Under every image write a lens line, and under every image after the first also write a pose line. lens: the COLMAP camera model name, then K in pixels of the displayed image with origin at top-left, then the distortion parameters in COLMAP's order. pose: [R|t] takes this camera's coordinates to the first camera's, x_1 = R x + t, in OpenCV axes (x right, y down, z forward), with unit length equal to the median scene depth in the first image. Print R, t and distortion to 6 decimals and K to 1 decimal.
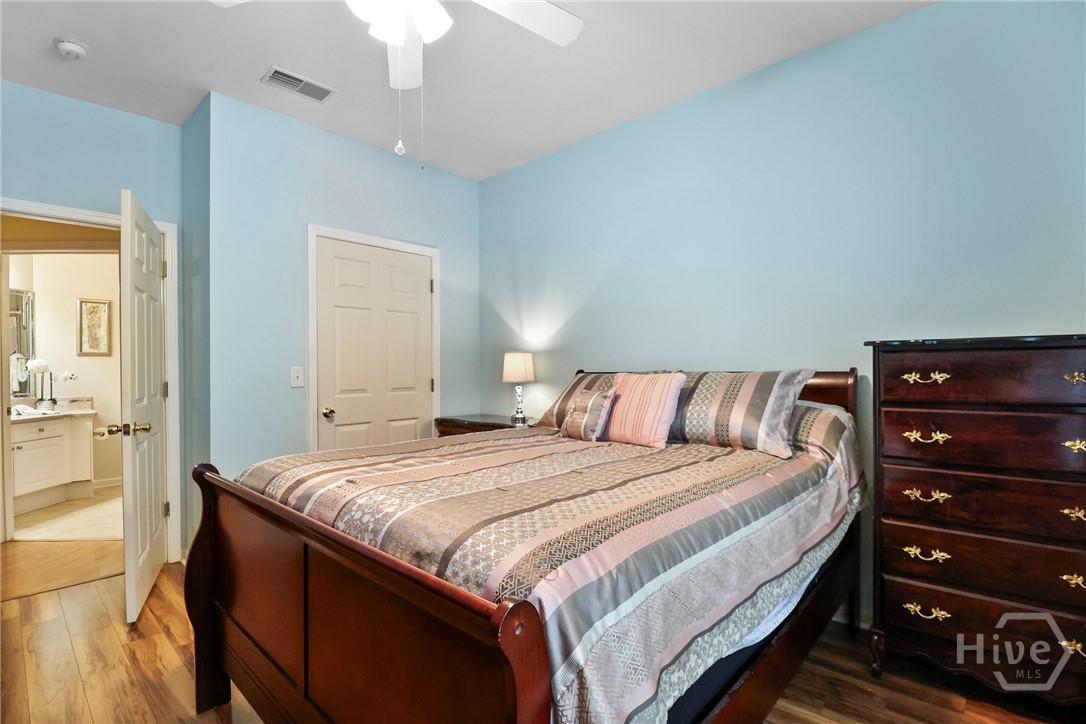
lens RADIAL K [[508.0, 0, 536.2], [0, 508.0, 366.8], [0, 0, 1]] dist [-0.002256, -0.013040]
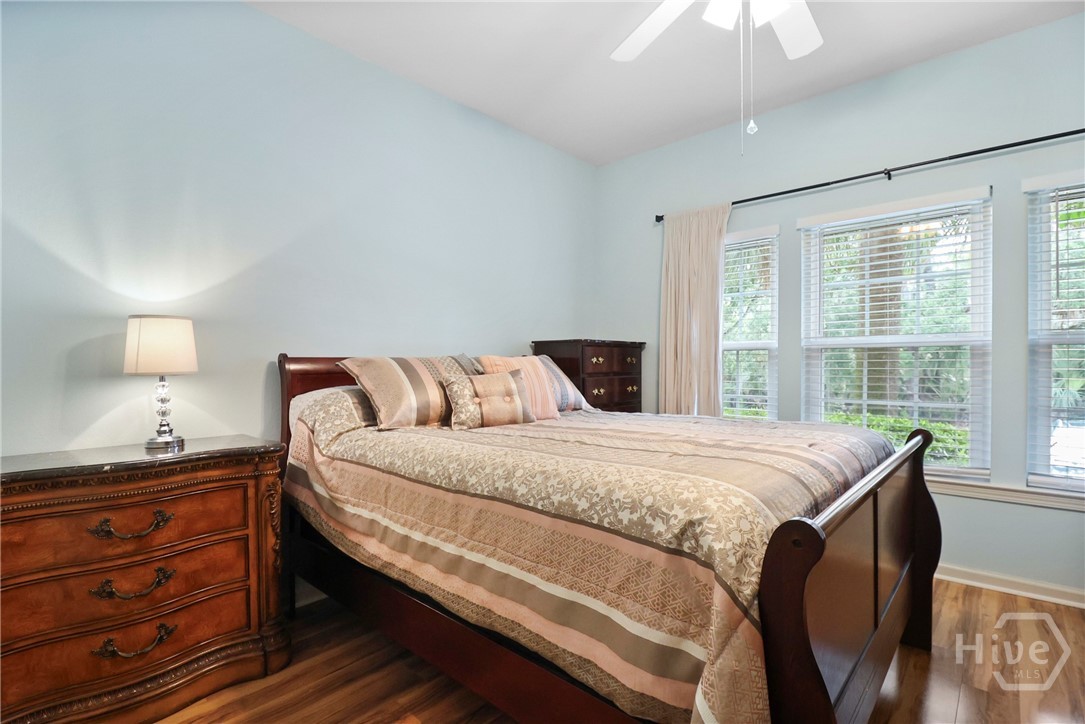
lens RADIAL K [[507.6, 0, 535.7], [0, 507.6, 366.8], [0, 0, 1]] dist [-0.002256, -0.013040]
pose [[0.004631, -0.010761, 0.999931, -0.797524], [-0.006319, 0.999922, 0.010790, 0.019049], [-0.999969, -0.006369, 0.004563, 0.876057]]
